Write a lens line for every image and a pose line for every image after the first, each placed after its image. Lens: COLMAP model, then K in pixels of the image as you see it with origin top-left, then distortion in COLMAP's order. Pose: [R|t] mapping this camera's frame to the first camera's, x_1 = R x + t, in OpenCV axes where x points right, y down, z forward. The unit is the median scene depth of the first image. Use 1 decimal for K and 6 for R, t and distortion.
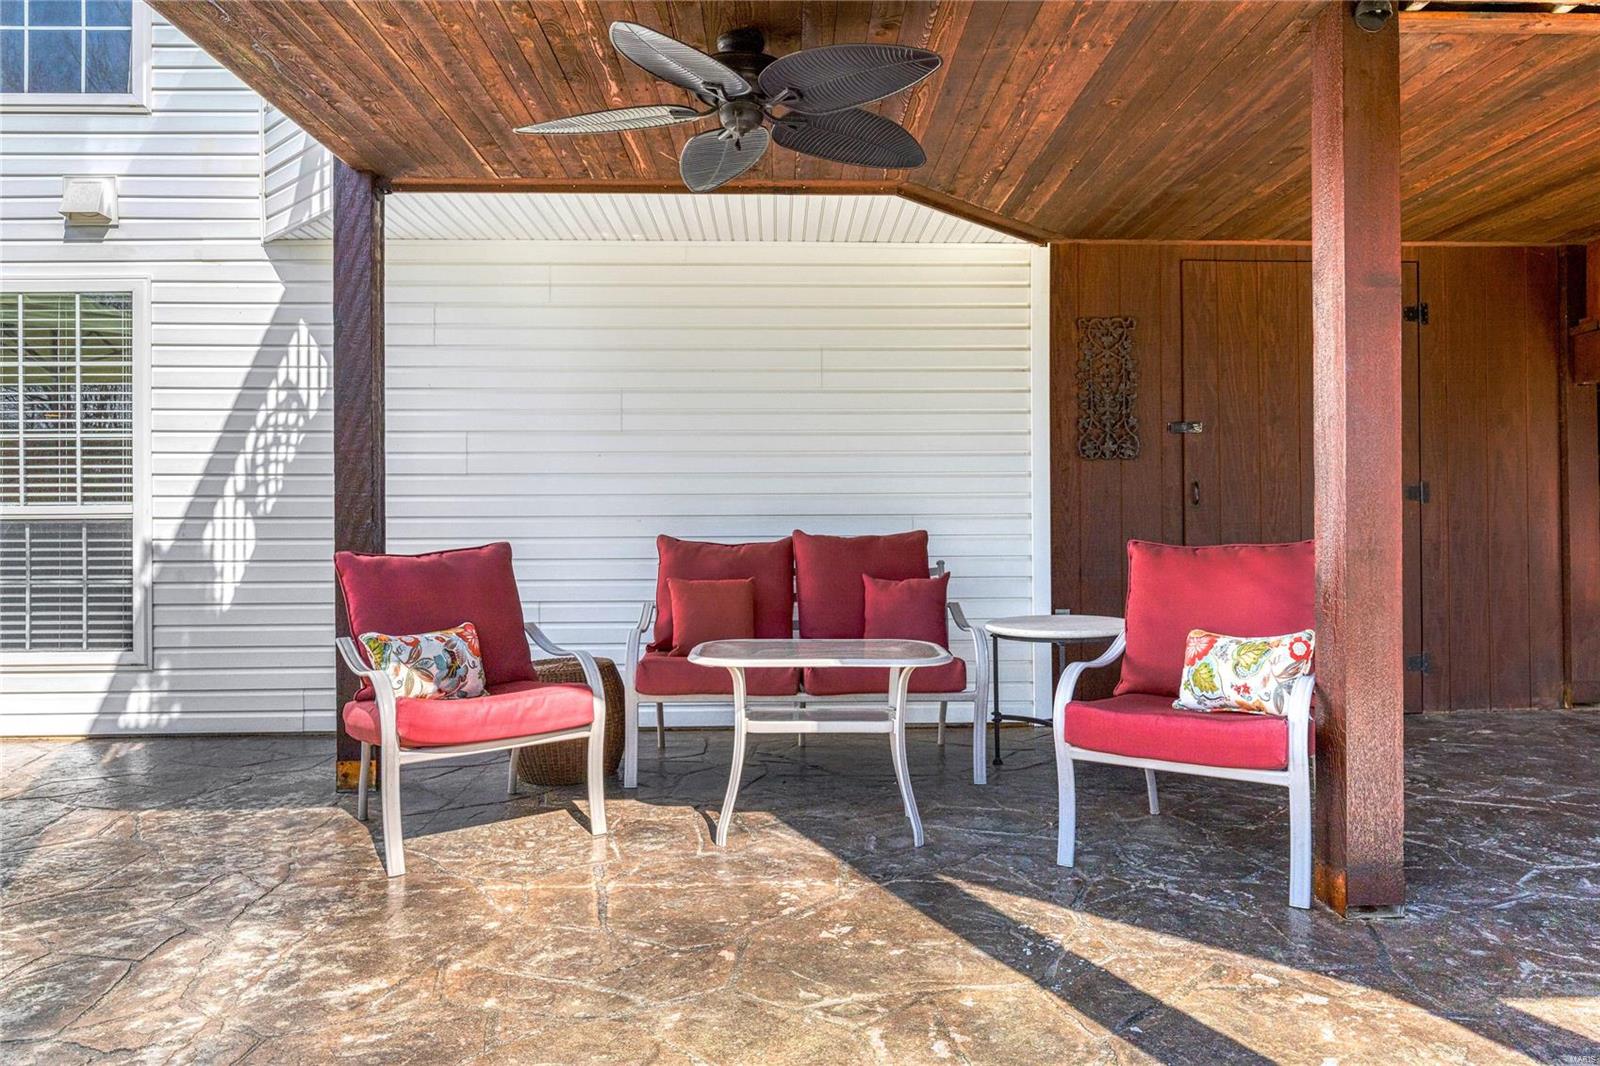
lens RADIAL K [[1101.7, 0, 804.6], [0, 1101.7, 521.5], [0, 0, 1]] dist [-0.002923, 0.001139]
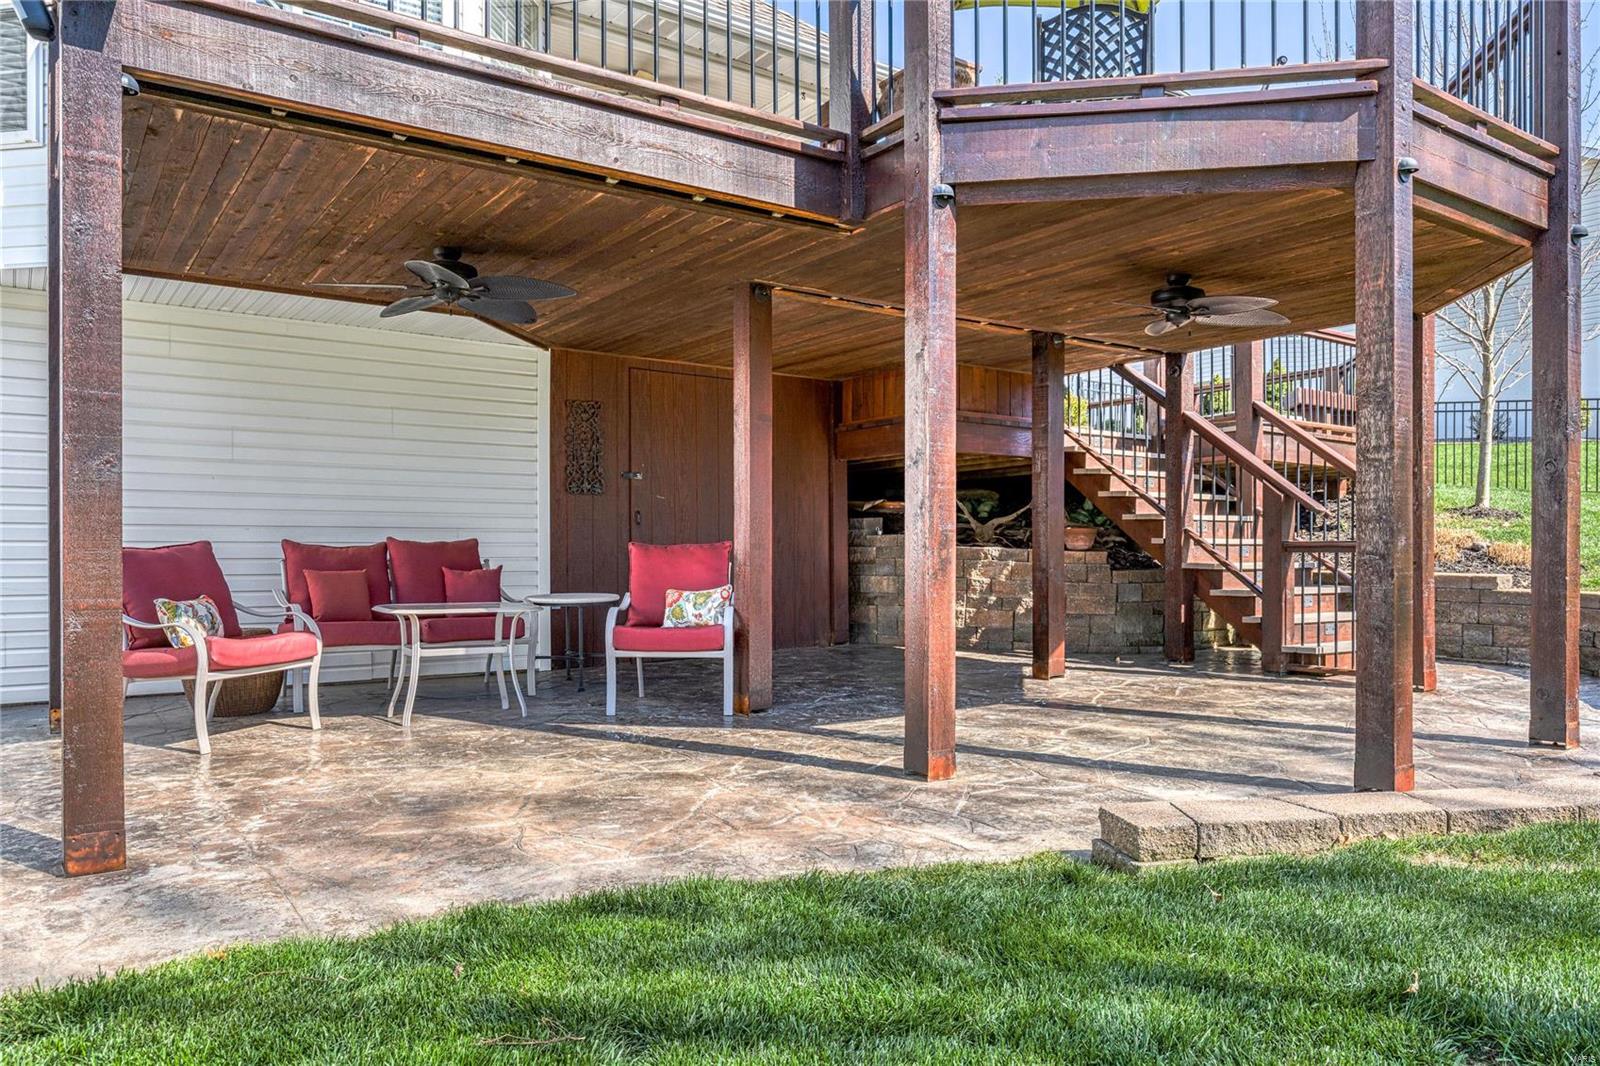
lens RADIAL K [[1101.7, 0, 800.0], [0, 1101.7, 541.1], [0, 0, 1]] dist [-0.002923, 0.001139]
pose [[0.836291, 0.010745, 0.548180, -0.347180], [-0.005855, 0.999926, -0.010667, 0.025379], [-0.548254, 0.005711, 0.836292, -0.487654]]
